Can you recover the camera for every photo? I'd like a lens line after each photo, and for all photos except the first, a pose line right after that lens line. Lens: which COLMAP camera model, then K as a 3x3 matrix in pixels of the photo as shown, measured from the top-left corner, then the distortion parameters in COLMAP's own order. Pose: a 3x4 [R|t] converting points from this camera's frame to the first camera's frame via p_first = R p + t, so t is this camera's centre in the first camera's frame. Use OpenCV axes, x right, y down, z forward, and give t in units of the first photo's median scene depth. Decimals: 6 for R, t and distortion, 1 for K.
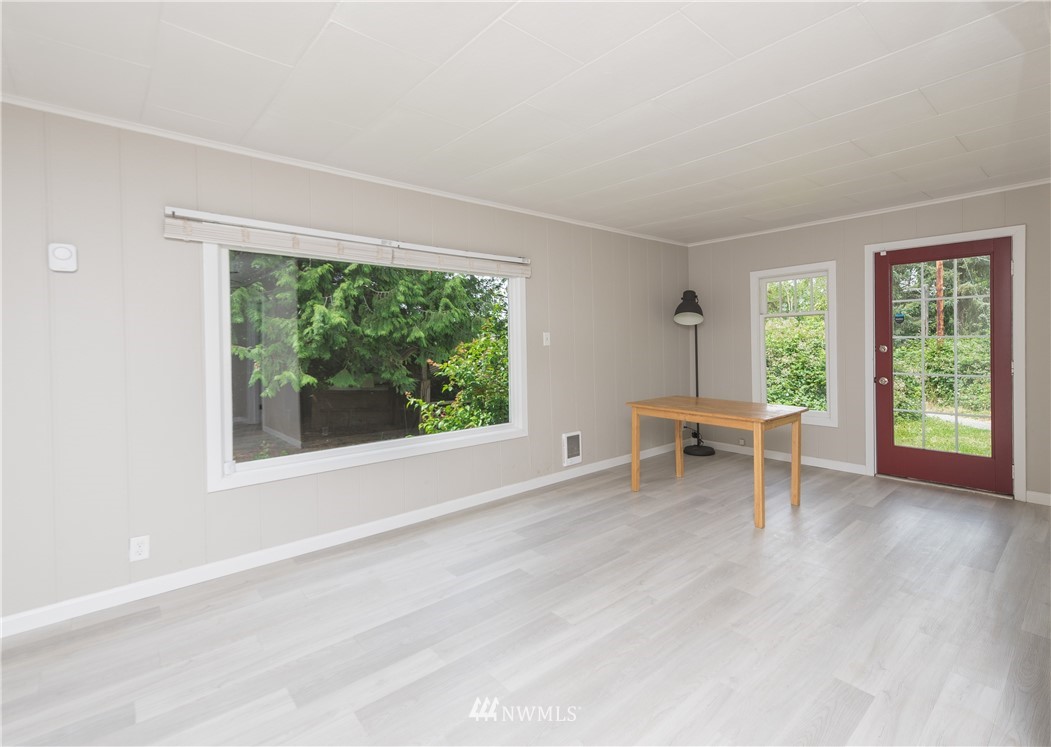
lens RADIAL K [[489.6, 0, 564.6], [0, 489.6, 347.6], [0, 0, 1]] dist [0.004074, 0.000739]
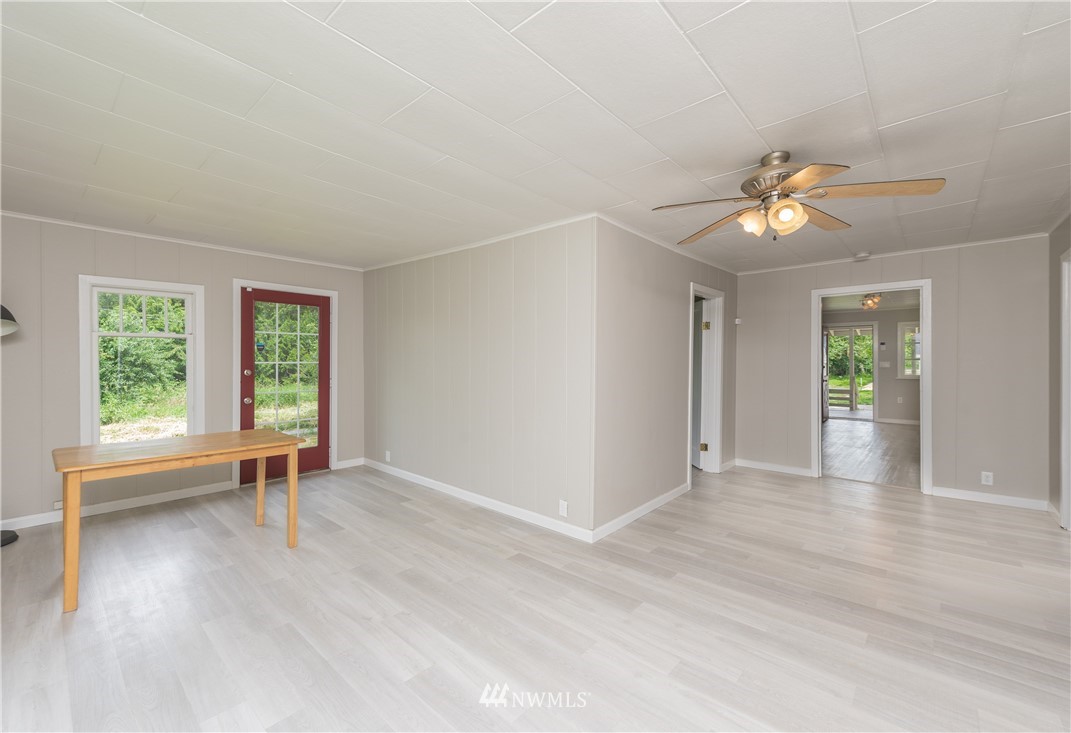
lens RADIAL K [[443.7, 0, 517.7], [0, 443.7, 367.7], [0, 0, 1]] dist [0.012169, -0.000283]
pose [[-0.074339, -0.003644, 0.997226, -0.210414], [0.014878, 0.999878, 0.004763, -0.002276], [-0.997122, 0.015191, -0.074275, 0.220421]]
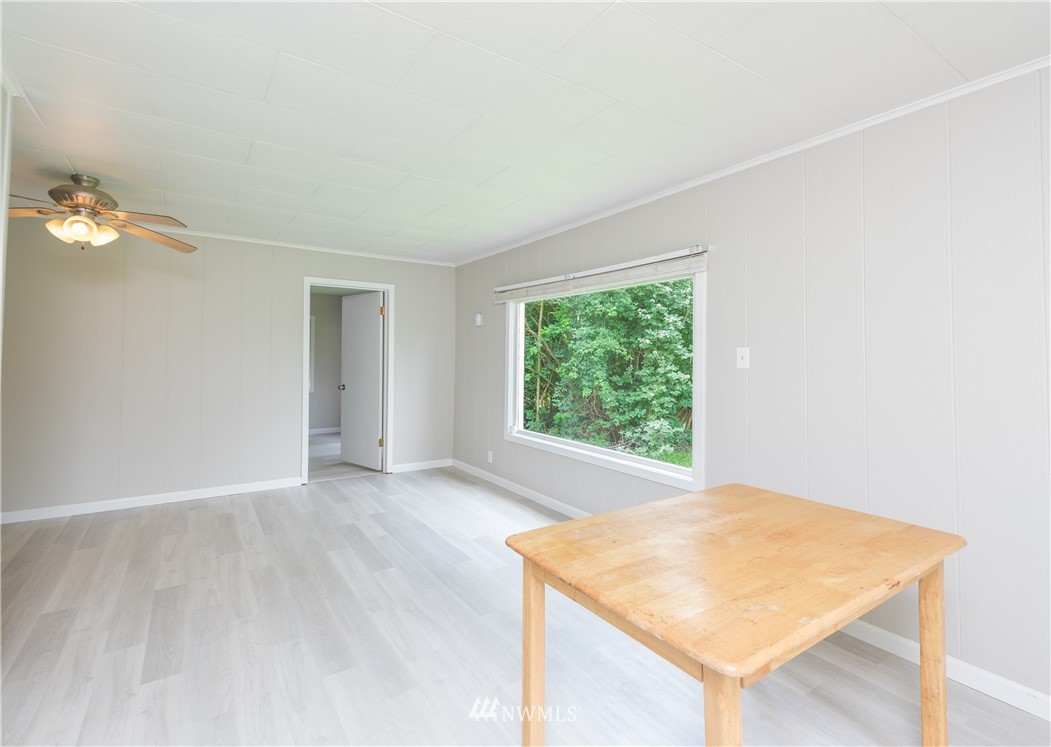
lens RADIAL K [[479.9, 0, 508.0], [0, 479.9, 353.6], [0, 0, 1]] dist [0.002211, 0.000469]
pose [[-0.162681, 0.002125, -0.986676, 0.304822], [-0.019277, 0.999800, 0.005331, -0.009884], [0.986490, 0.019887, -0.162607, 0.385828]]
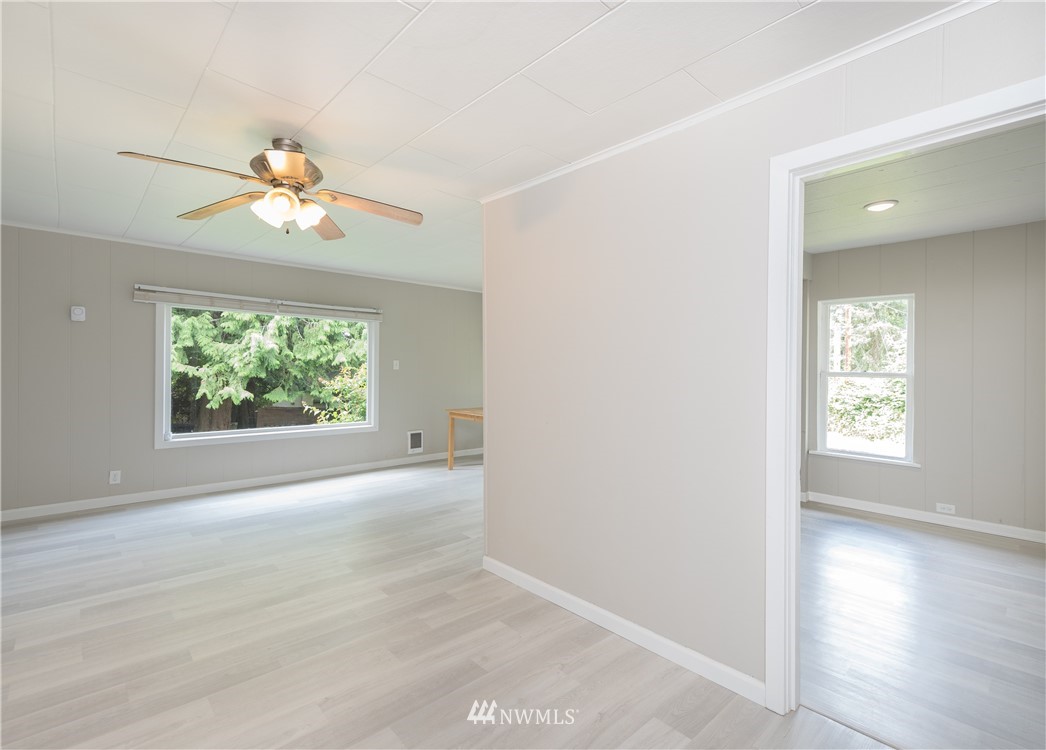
lens RADIAL K [[490.3, 0, 523.0], [0, 490.3, 375.0], [0, 0, 1]] dist [0.012216, -0.000340]
pose [[0.999744, 0.022344, -0.003496, 0.165066], [-0.022344, 0.999750, -0.000068, 0.001862], [0.003494, 0.000147, 0.999994, -0.213683]]
